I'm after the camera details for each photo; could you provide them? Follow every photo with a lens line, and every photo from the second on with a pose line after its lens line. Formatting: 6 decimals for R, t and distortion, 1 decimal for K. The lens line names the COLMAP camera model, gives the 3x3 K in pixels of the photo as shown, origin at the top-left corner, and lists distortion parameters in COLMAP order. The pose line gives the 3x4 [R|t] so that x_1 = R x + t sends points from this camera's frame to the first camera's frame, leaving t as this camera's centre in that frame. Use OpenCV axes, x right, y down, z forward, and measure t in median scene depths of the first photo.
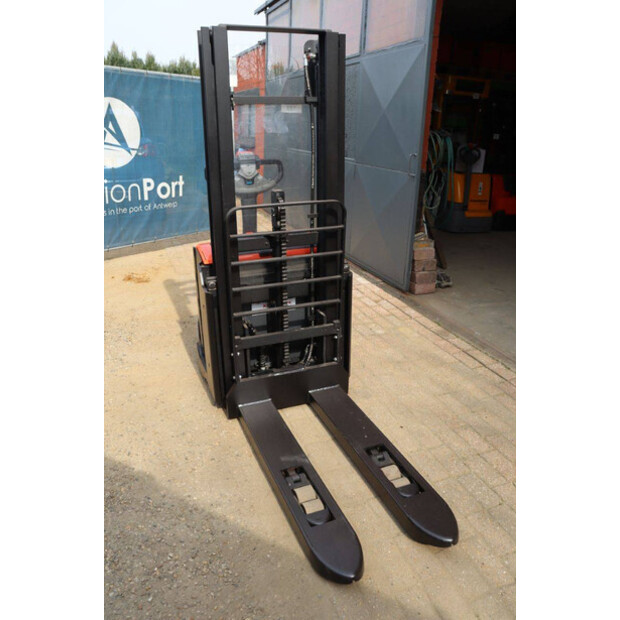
lens RADIAL K [[501.8, 0, 312.7], [0, 501.8, 312.9], [0, 0, 1]] dist [-0.096890, 0.036927]
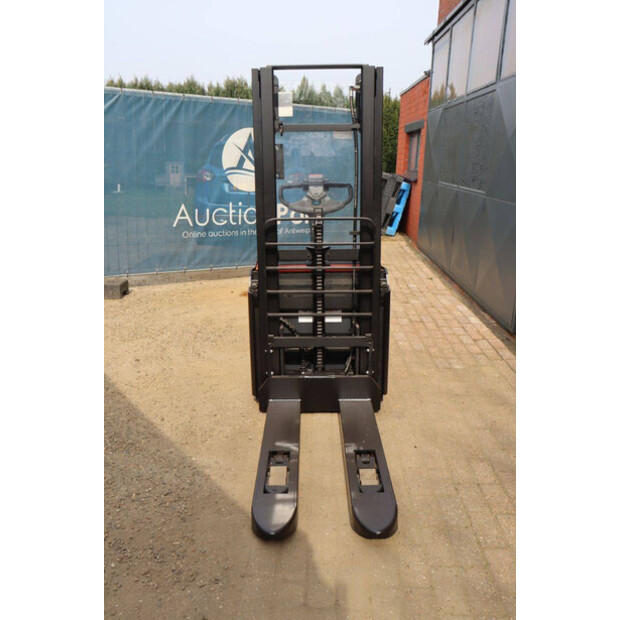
lens RADIAL K [[569.3, 0, 309.6], [0, 569.3, 309.5], [0, 0, 1]] dist [-0.051659, 0.000000]
pose [[0.927508, 0.094374, -0.361694, 0.354424], [-0.132515, 0.987777, -0.082080, 0.078428], [0.349526, 0.124060, 0.928677, -0.140719]]
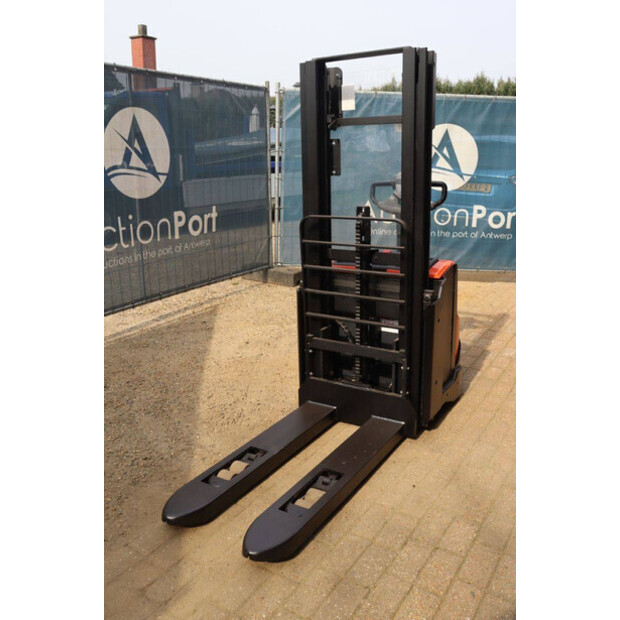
lens RADIAL K [[569.3, 0, 313.4], [0, 569.3, 311.8], [0, 0, 1]] dist [-0.051659, 0.000000]
pose [[0.597498, 0.200506, -0.776398, 0.748706], [-0.277690, 0.960061, 0.034233, -0.041672], [0.752253, 0.195143, 0.629313, 0.200670]]
